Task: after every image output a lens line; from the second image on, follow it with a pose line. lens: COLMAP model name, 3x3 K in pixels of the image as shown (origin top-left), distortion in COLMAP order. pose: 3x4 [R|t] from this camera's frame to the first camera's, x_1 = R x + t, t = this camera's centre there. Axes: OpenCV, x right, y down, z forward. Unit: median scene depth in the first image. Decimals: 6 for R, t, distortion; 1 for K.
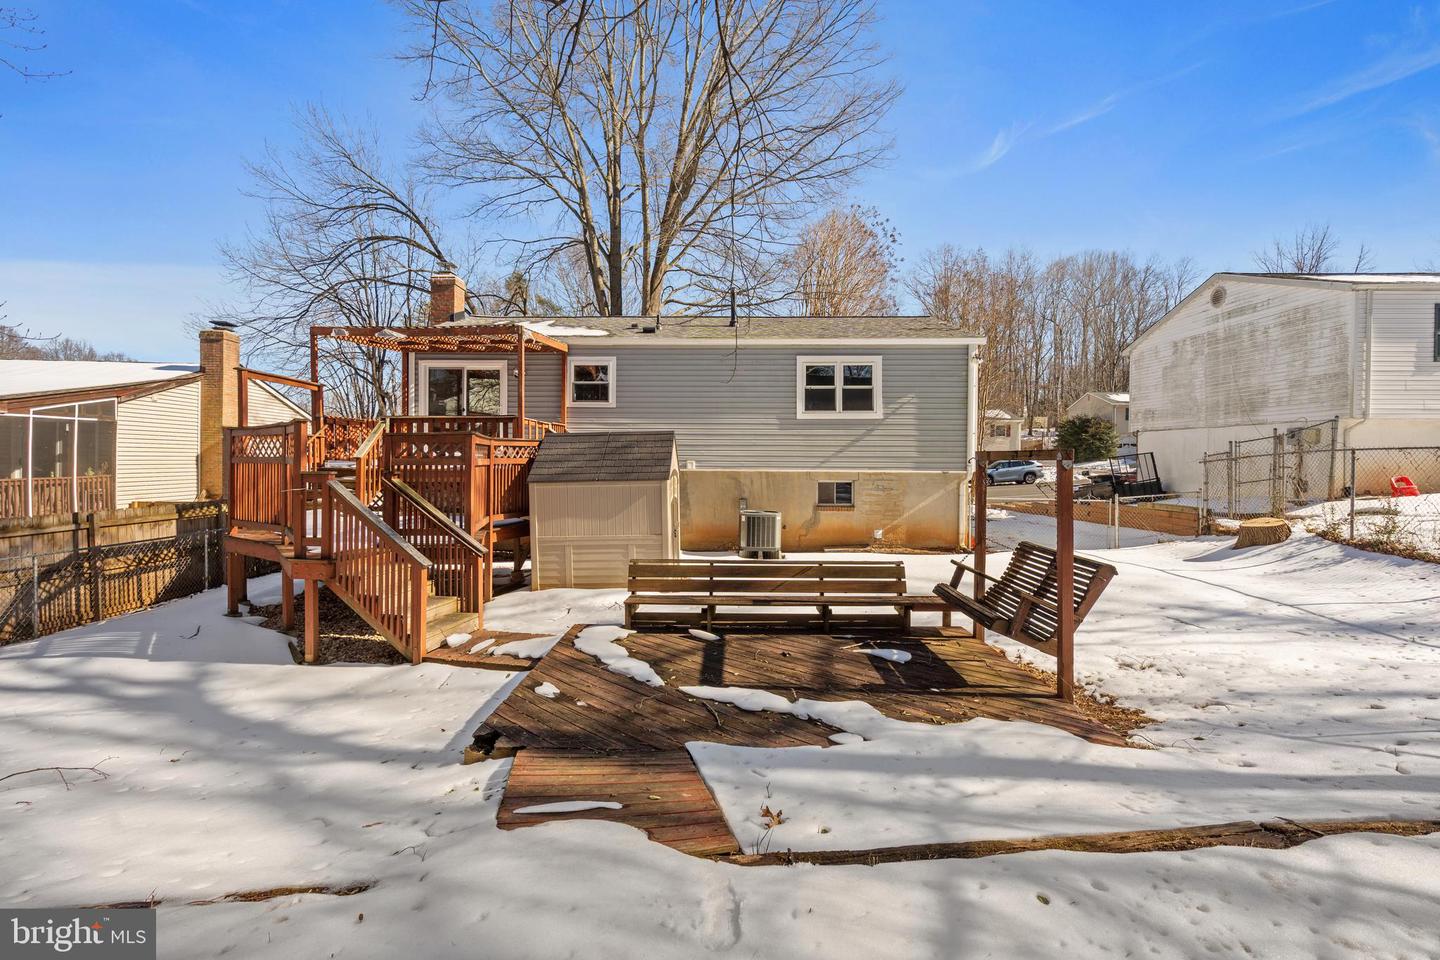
lens RADIAL K [[653.9, 0, 723.7], [0, 653.9, 470.0], [0, 0, 1]] dist [-0.000863, 0.000770]
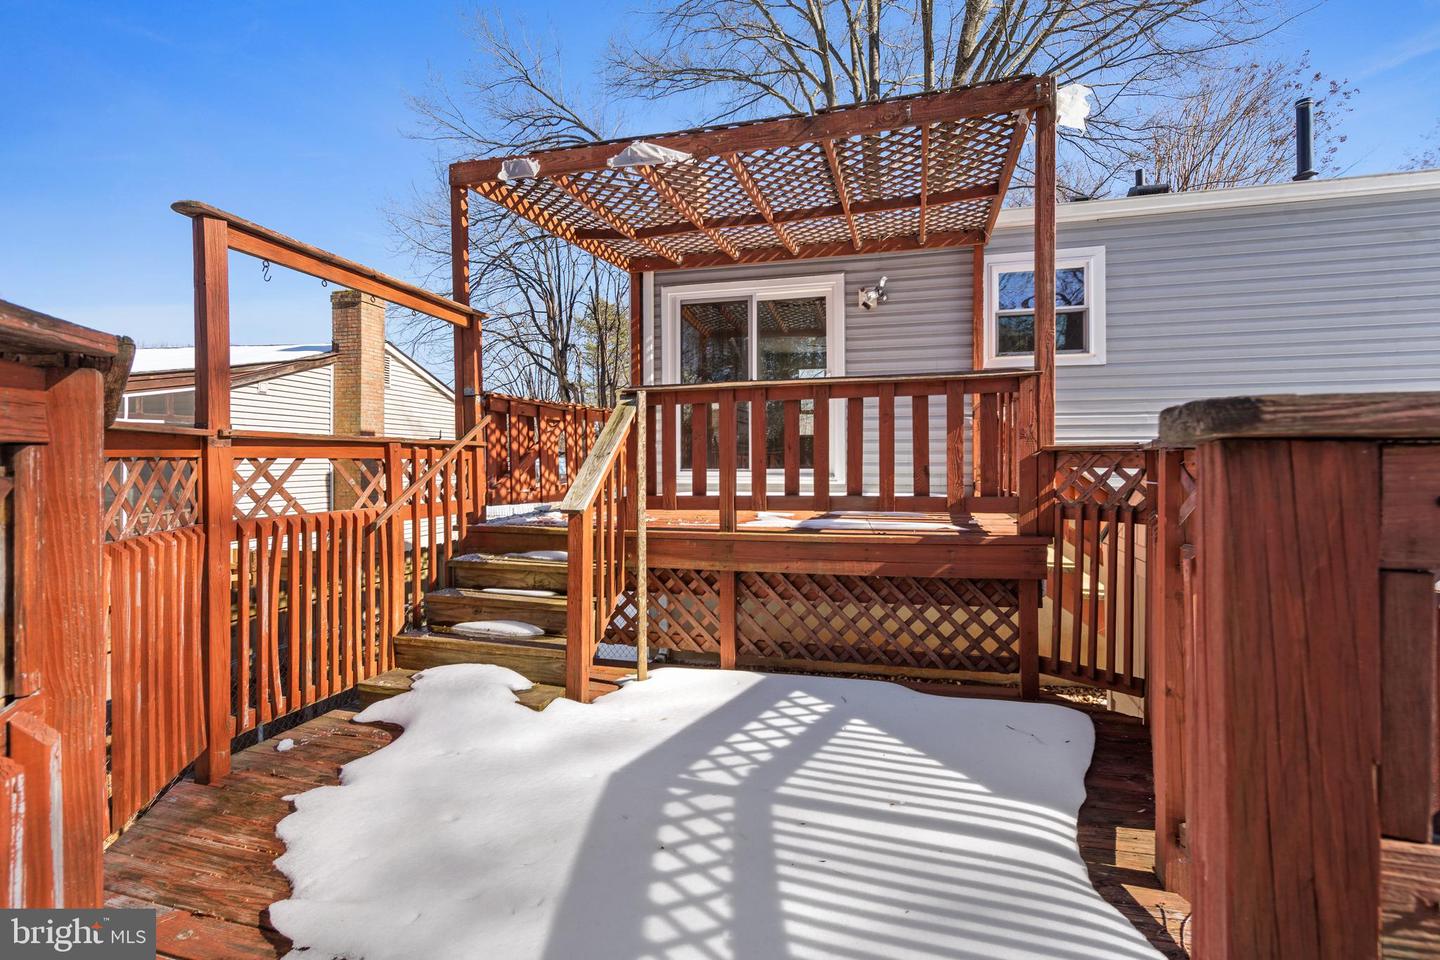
lens RADIAL K [[653.9, 0, 719.3], [0, 653.9, 476.1], [0, 0, 1]] dist [-0.000863, 0.000770]
pose [[0.973527, -0.002354, -0.228560, -0.371591], [0.004108, 0.999966, 0.007197, -0.033487], [0.228535, -0.007946, 0.973503, 0.629114]]
